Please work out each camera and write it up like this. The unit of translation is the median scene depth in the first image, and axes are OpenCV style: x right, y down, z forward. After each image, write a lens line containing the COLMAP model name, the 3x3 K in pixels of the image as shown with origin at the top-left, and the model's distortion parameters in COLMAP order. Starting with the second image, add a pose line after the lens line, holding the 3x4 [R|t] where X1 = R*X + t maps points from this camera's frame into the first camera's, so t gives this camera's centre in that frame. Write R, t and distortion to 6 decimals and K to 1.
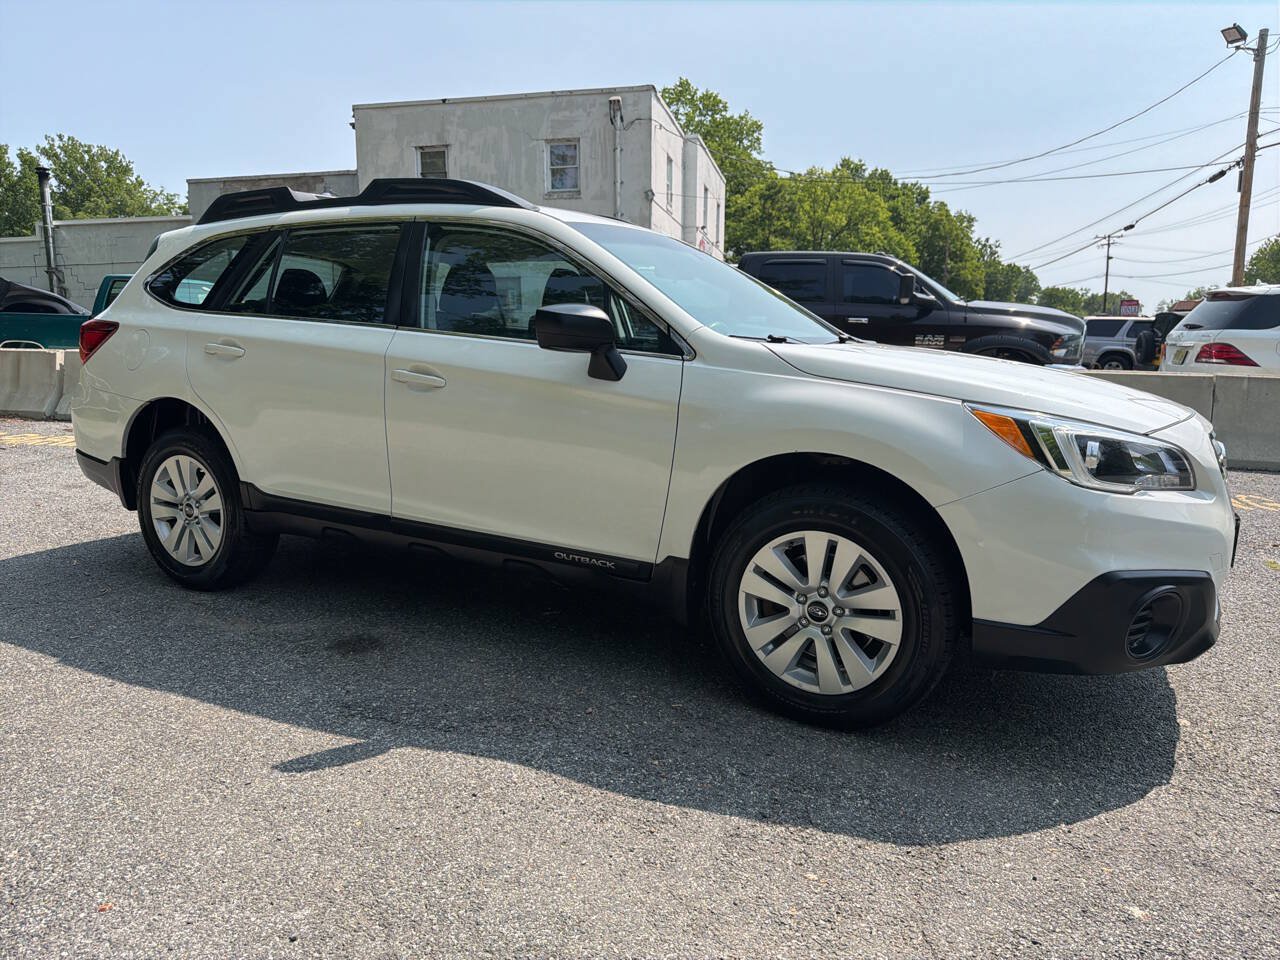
lens RADIAL K [[907.1, 0, 643.9], [0, 907.1, 485.1], [0, 0, 1]] dist [0.060447, -0.078762]
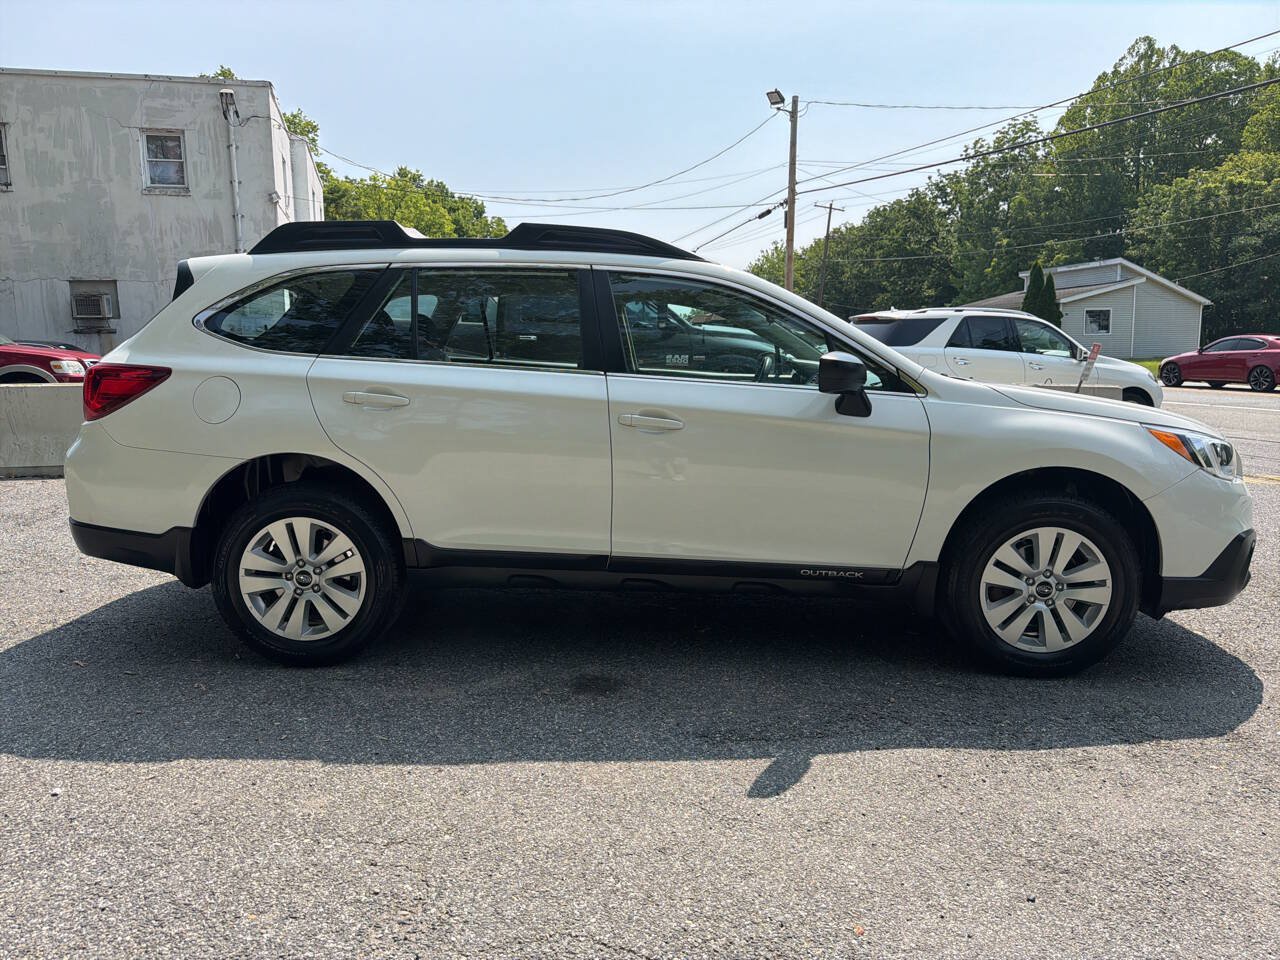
lens RADIAL K [[912.3, 0, 640.0], [0, 912.3, 480.0], [0, 0, 1]] dist [0.007810, -0.013934]
pose [[0.889285, -0.073754, 0.451367, -0.602512], [0.079524, 0.996814, 0.006202, -0.046991], [-0.450387, 0.030379, 0.892317, 0.063034]]
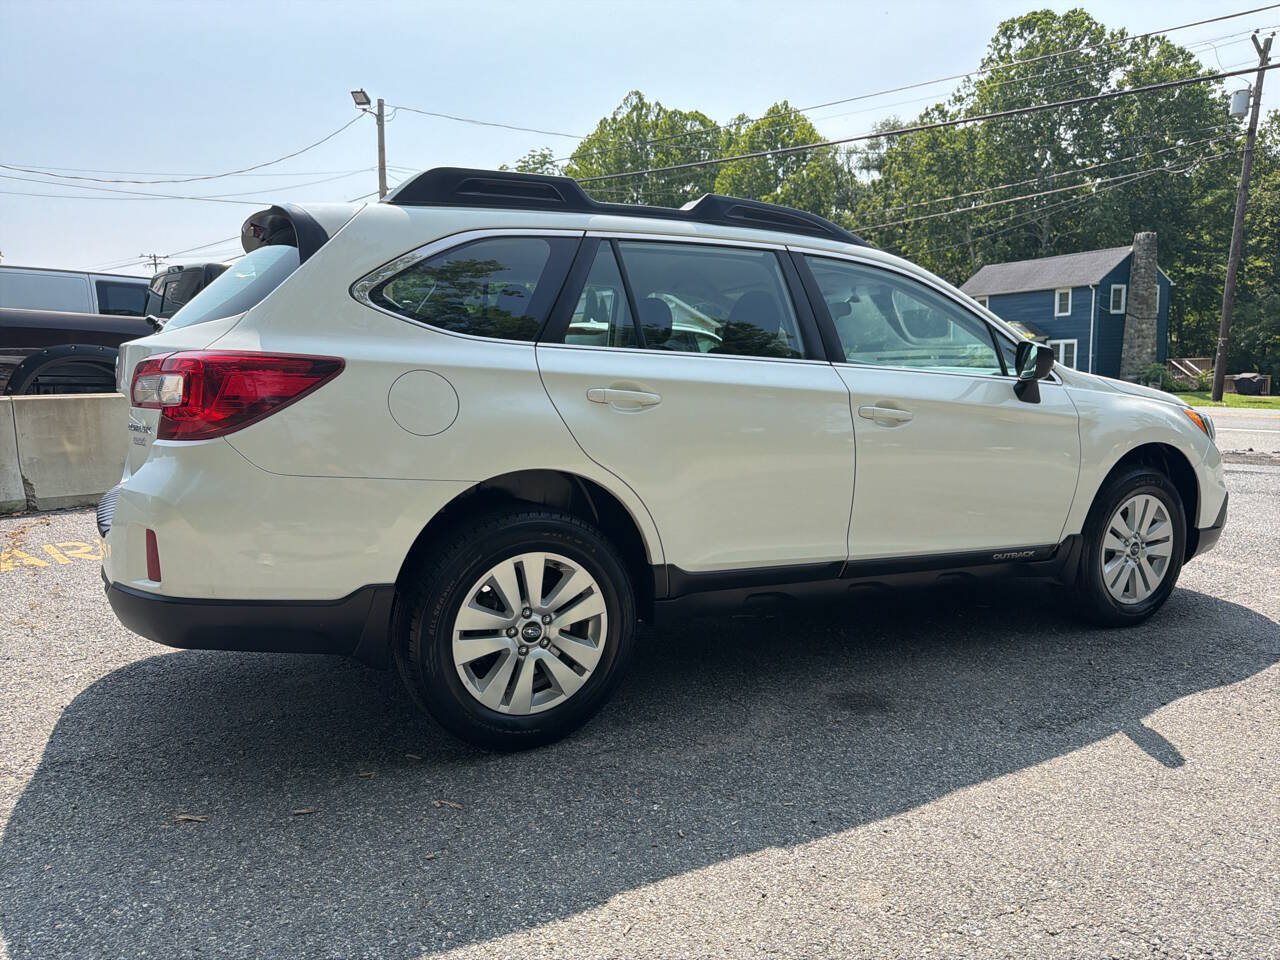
lens RADIAL K [[903.3, 0, 648.1], [0, 903.3, 486.0], [0, 0, 1]] dist [0.014559, -0.006900]
pose [[0.550239, -0.121108, 0.826178, -0.992849], [0.136332, 0.989179, 0.054204, -0.104127], [-0.823803, 0.082810, 0.560796, 0.546922]]
